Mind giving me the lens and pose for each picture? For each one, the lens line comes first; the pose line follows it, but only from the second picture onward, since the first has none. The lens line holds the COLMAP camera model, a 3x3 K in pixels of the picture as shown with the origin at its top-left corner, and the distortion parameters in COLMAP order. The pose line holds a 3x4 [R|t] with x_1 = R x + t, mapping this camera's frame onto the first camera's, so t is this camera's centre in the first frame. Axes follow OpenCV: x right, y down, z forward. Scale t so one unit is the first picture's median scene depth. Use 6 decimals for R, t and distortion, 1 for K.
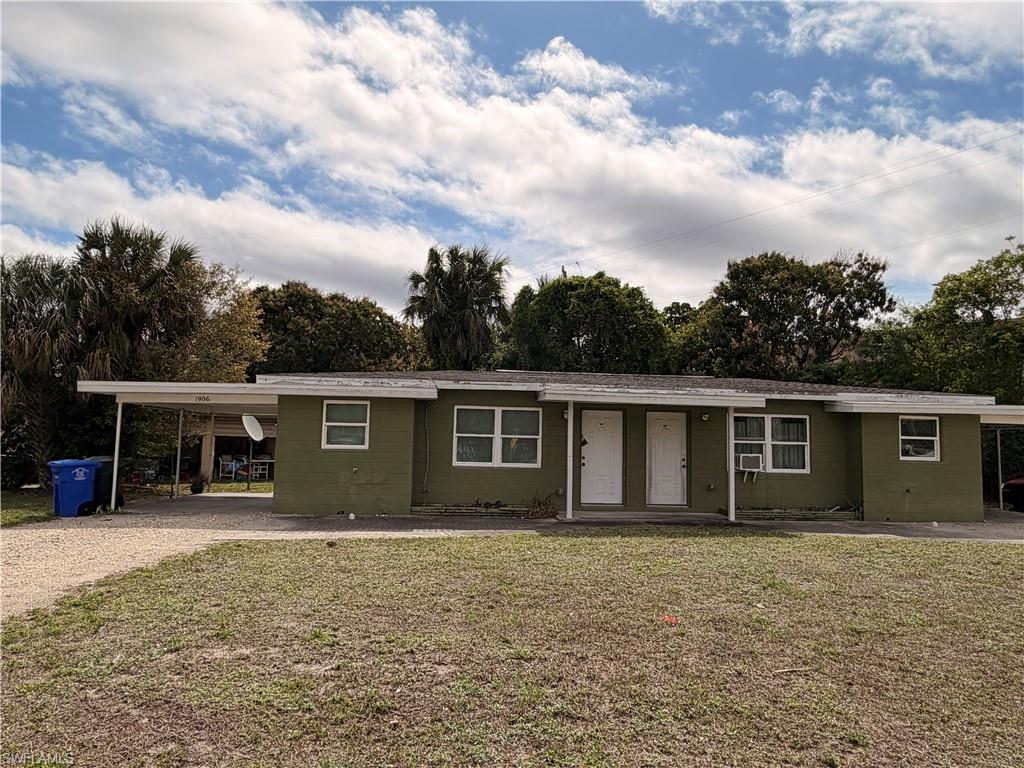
lens RADIAL K [[673.9, 0, 512.0], [0, 673.9, 384.0], [0, 0, 1]] dist [0.000742, 0.000767]
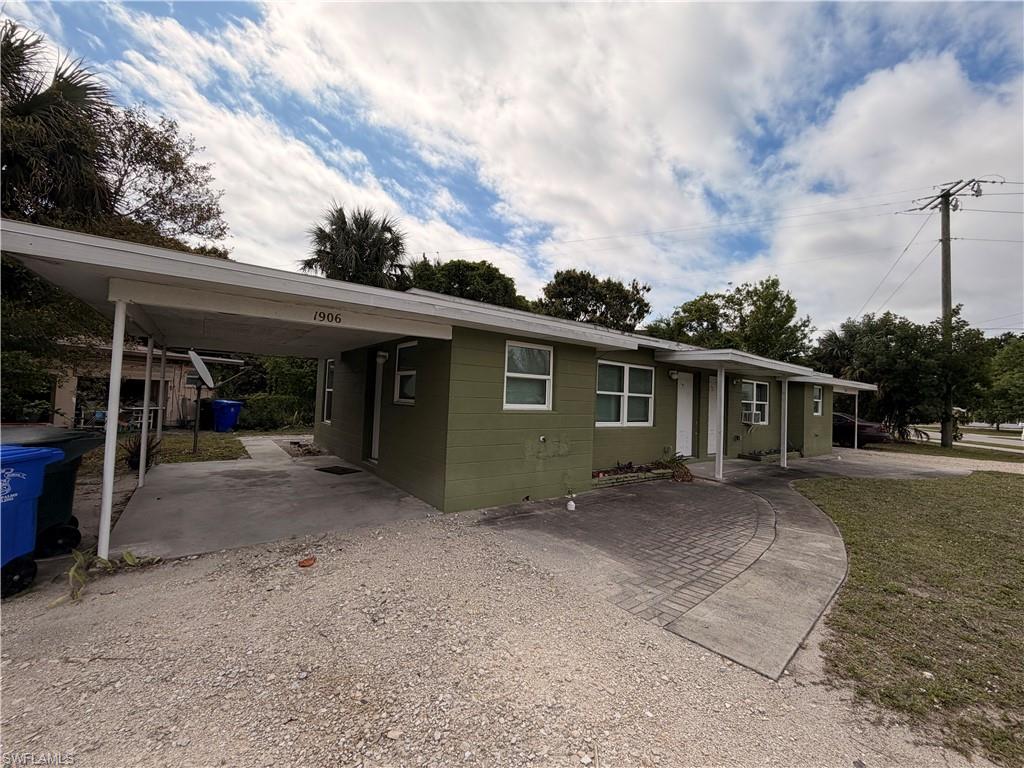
lens RADIAL K [[409.1, 0, 512.0], [0, 409.1, 384.0], [0, 0, 1]] dist [0.000131, 0.000364]
pose [[0.841471, 0.031517, 0.539383, -0.470696], [-0.072400, 0.995871, 0.054758, 0.042543], [-0.535430, -0.085128, 0.840278, 0.601870]]
